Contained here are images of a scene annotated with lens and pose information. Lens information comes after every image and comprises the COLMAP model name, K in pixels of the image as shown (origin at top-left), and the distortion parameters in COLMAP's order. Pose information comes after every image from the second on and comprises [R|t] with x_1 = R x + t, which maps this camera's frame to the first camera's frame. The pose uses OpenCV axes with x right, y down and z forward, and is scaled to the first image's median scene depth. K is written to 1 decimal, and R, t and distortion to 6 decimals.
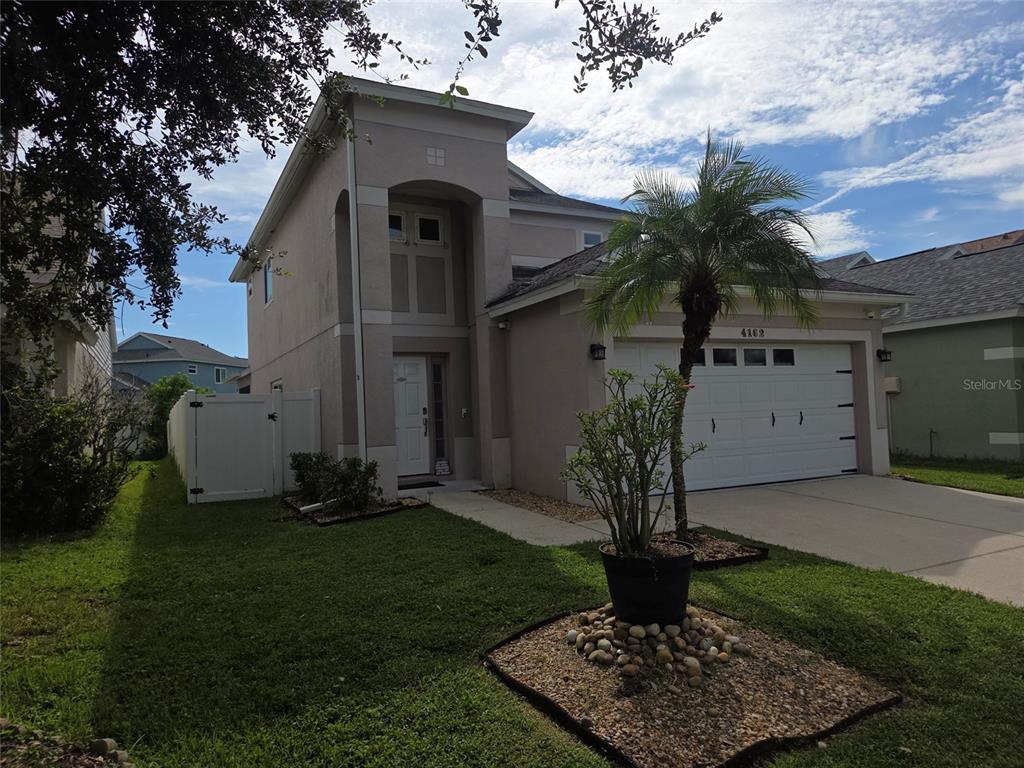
lens RADIAL K [[678.5, 0, 523.6], [0, 678.5, 385.6], [0, 0, 1]] dist [0.069753, -0.001670]
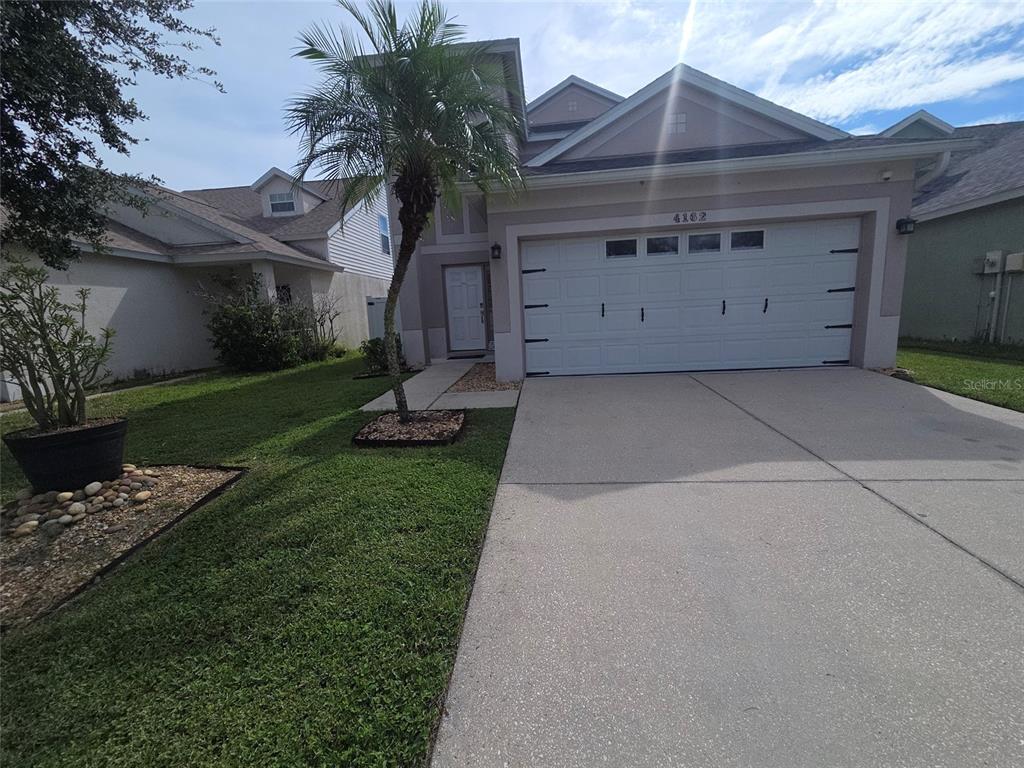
lens RADIAL K [[420.3, 0, 511.7], [0, 420.3, 385.4], [0, 0, 1]] dist [0.008226, -0.001035]
pose [[0.838965, 0.084273, -0.537620, 0.424160], [0.036609, 0.976958, 0.210268, 0.019127], [0.542952, -0.196089, 0.816549, 0.300325]]
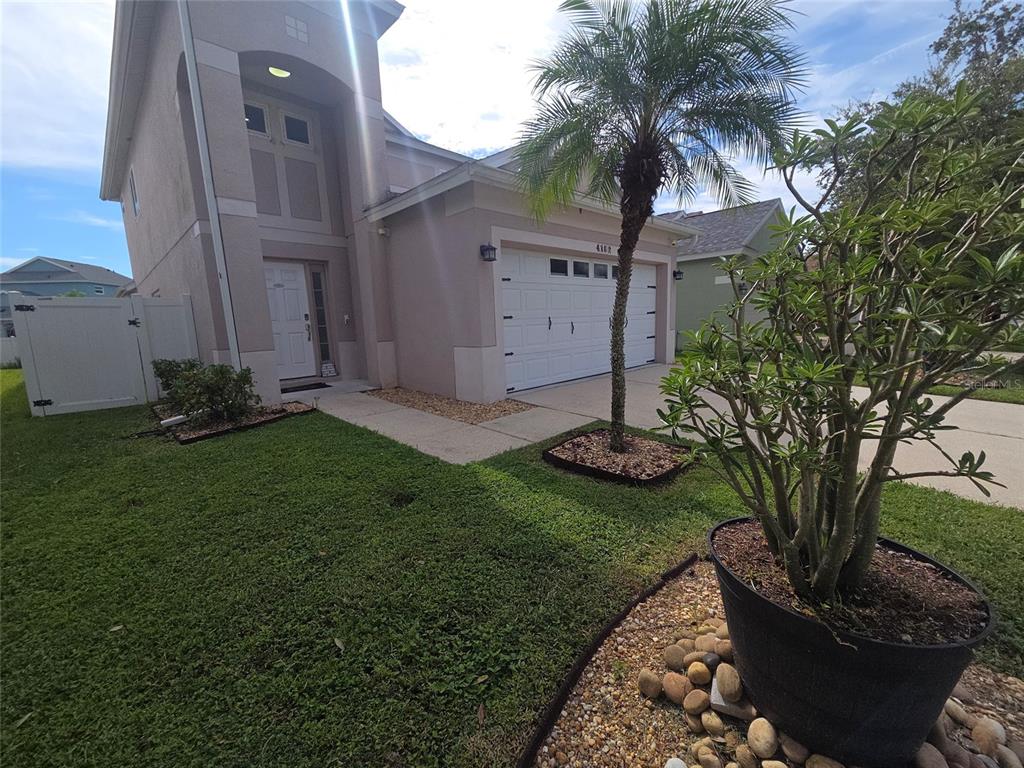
lens RADIAL K [[420.5, 0, 511.8], [0, 420.5, 384.7], [0, 0, 1]] dist [0.005474, -0.000657]
pose [[0.957376, -0.044714, 0.285361, -0.033596], [-0.005947, 0.984684, 0.174245, 0.026392], [-0.288782, -0.168515, 0.942448, 0.290446]]
